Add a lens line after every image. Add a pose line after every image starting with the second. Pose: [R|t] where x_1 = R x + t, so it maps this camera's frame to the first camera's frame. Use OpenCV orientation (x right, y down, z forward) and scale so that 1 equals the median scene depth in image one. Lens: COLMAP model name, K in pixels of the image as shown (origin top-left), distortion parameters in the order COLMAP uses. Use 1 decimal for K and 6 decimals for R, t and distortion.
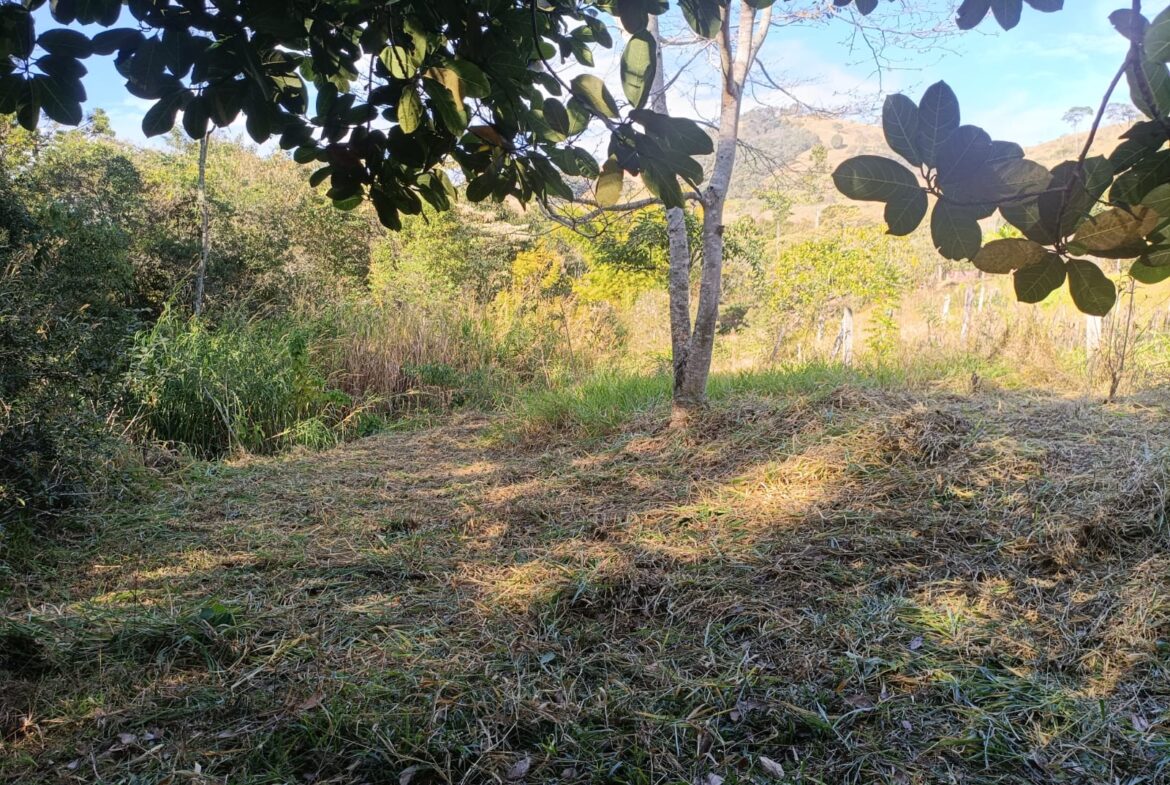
lens RADIAL K [[913.9, 0, 585.0], [0, 913.9, 392.5], [0, 0, 1]] dist [0.066226, -0.158601]
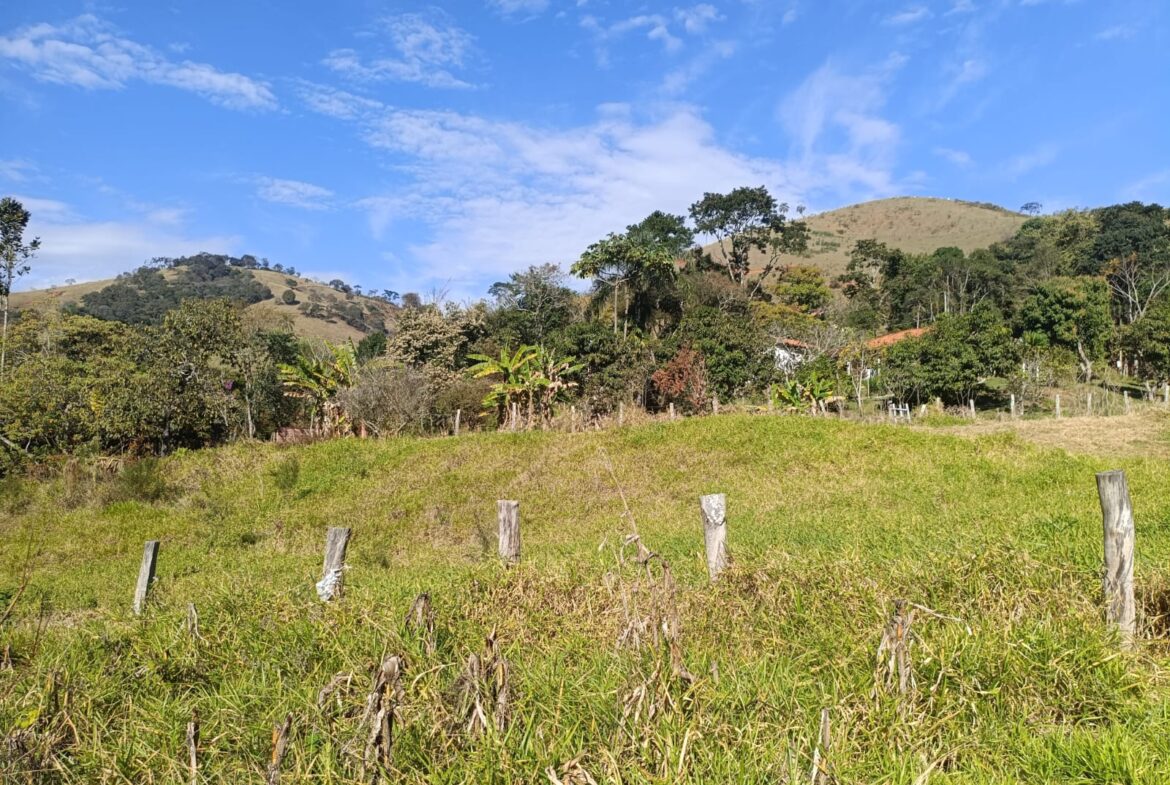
lens RADIAL K [[913.9, 0, 585.0], [0, 913.9, 392.5], [0, 0, 1]] dist [0.066226, -0.158601]
pose [[0.842718, 0.053444, 0.535696, 0.871119], [0.039095, 0.986358, -0.159906, -0.162386], [-0.536934, 0.155698, 0.829132, 1.284862]]
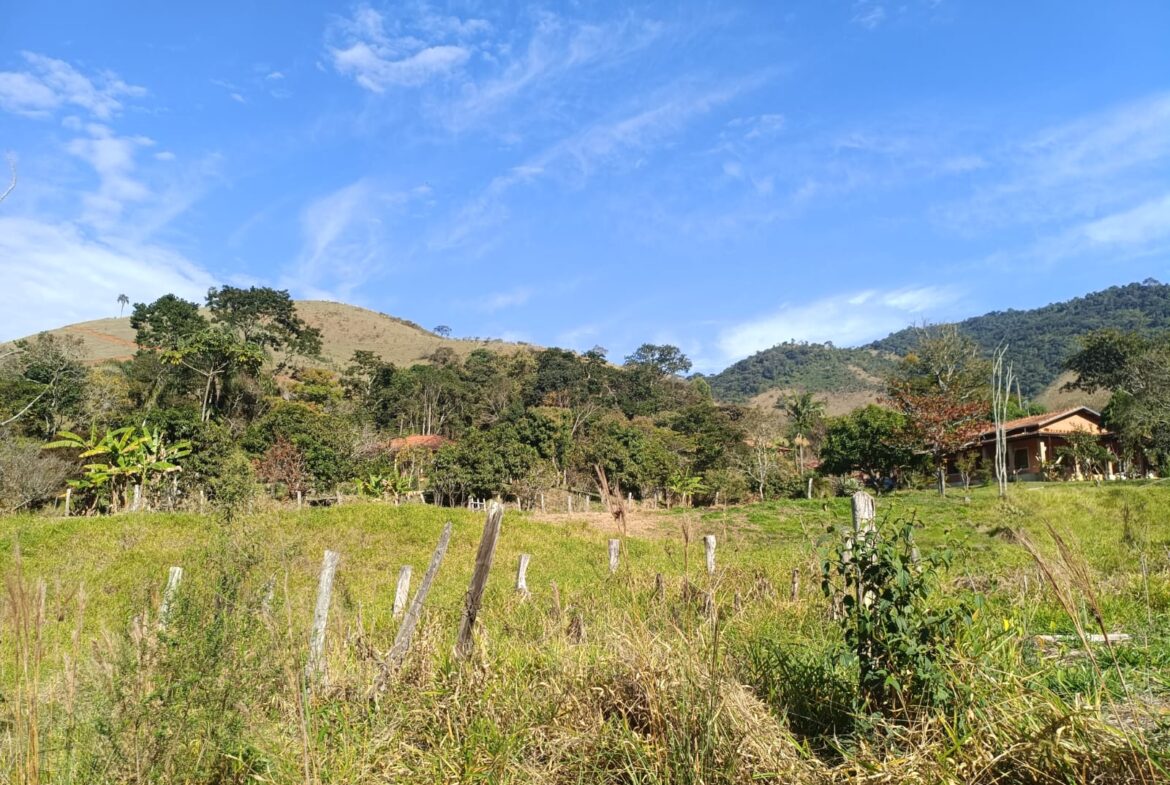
lens RADIAL K [[897.4, 0, 603.1], [0, 897.4, 397.3], [0, 0, 1]] dist [0.078798, -0.158462]
pose [[0.345930, 0.174729, 0.921847, 0.409846], [0.084044, 0.972787, -0.215922, -0.139364], [-0.934489, 0.152169, 0.321832, 1.363627]]
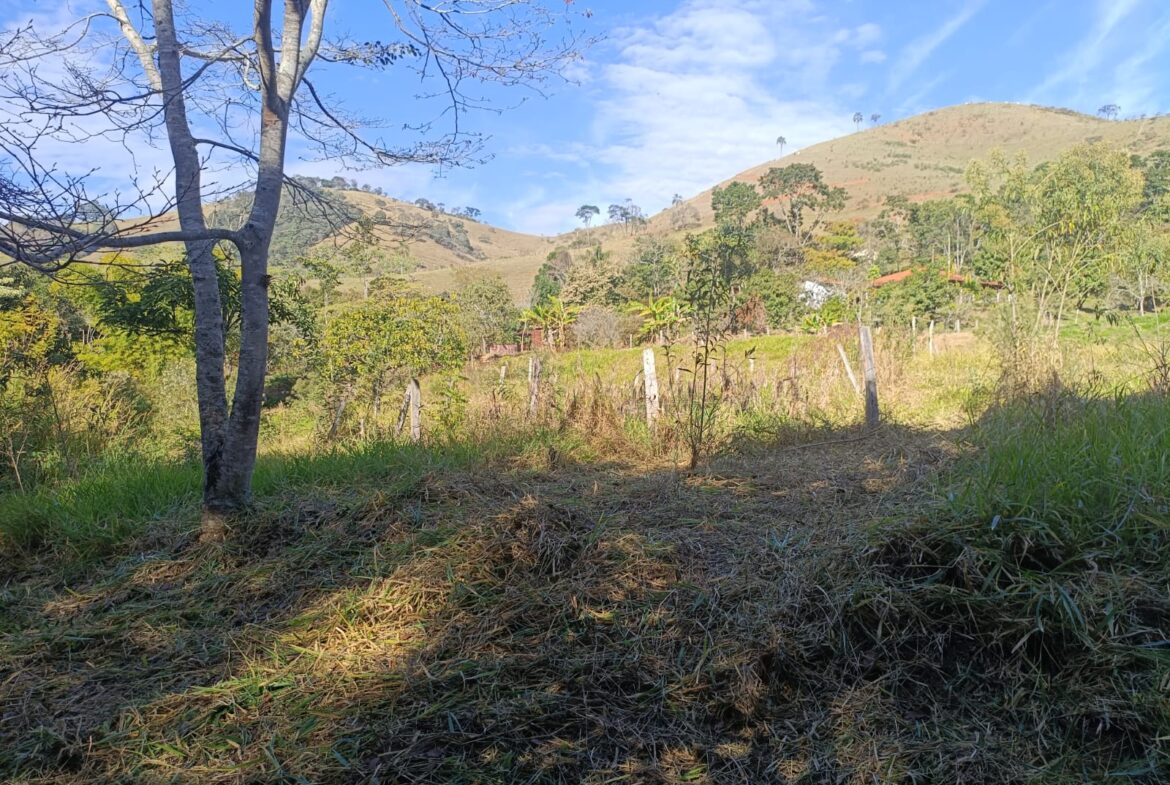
lens RADIAL K [[897.4, 0, 603.1], [0, 897.4, 397.3], [0, 0, 1]] dist [0.078798, -0.158462]
pose [[0.875610, -0.013106, 0.482840, 0.027223], [0.047236, 0.997164, -0.058593, -0.020711], [-0.480703, 0.074112, 0.873746, 0.201914]]
